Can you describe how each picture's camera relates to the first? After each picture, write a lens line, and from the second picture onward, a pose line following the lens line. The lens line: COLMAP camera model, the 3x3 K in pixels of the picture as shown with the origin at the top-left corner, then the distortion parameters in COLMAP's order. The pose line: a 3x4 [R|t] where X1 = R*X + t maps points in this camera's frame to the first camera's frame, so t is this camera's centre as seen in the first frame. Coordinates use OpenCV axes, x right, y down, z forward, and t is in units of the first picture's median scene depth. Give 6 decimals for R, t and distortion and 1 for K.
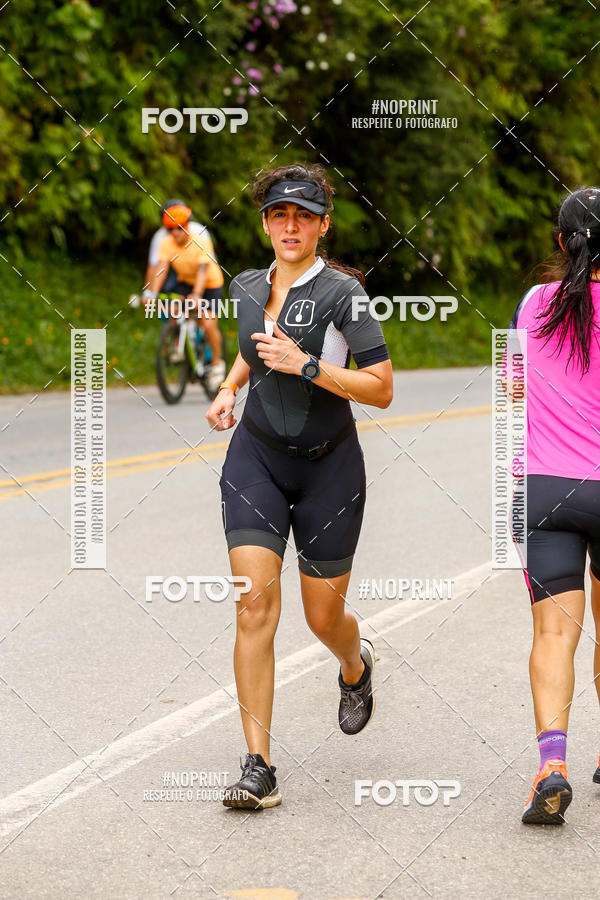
lens RADIAL K [[5686.3, 0, 300.1], [0, 5686.3, 449.8], [0, 0, 1]] dist [0.407361, -53.232406]
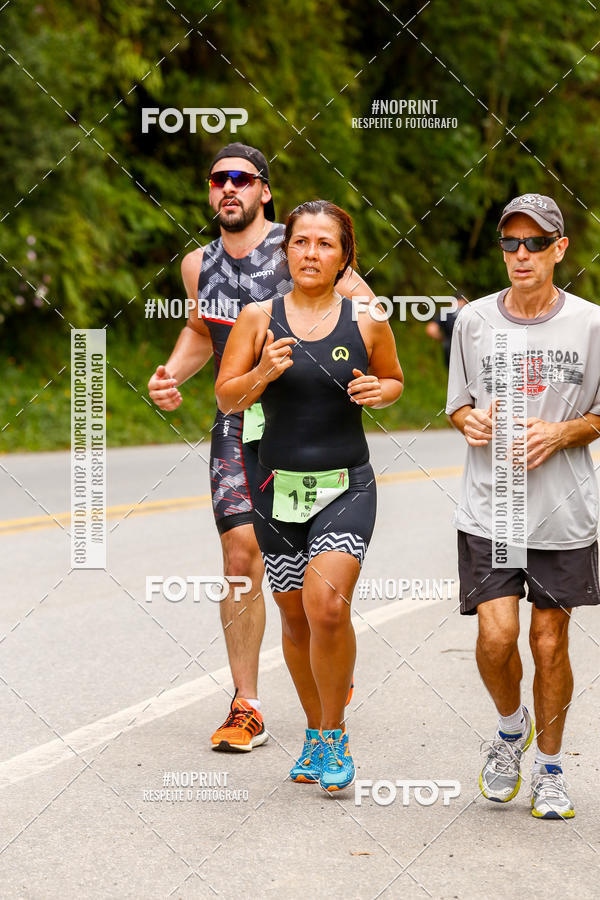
lens RADIAL K [[5686.3, 0, 300.1], [0, 5686.3, 449.8], [0, 0, 1]] dist [0.407361, -53.232406]
pose [[0.999753, -0.009983, -0.019856, 0.069462], [0.009902, 0.999942, -0.004148, -0.011027], [0.019896, 0.003950, 0.999794, 0.301639]]
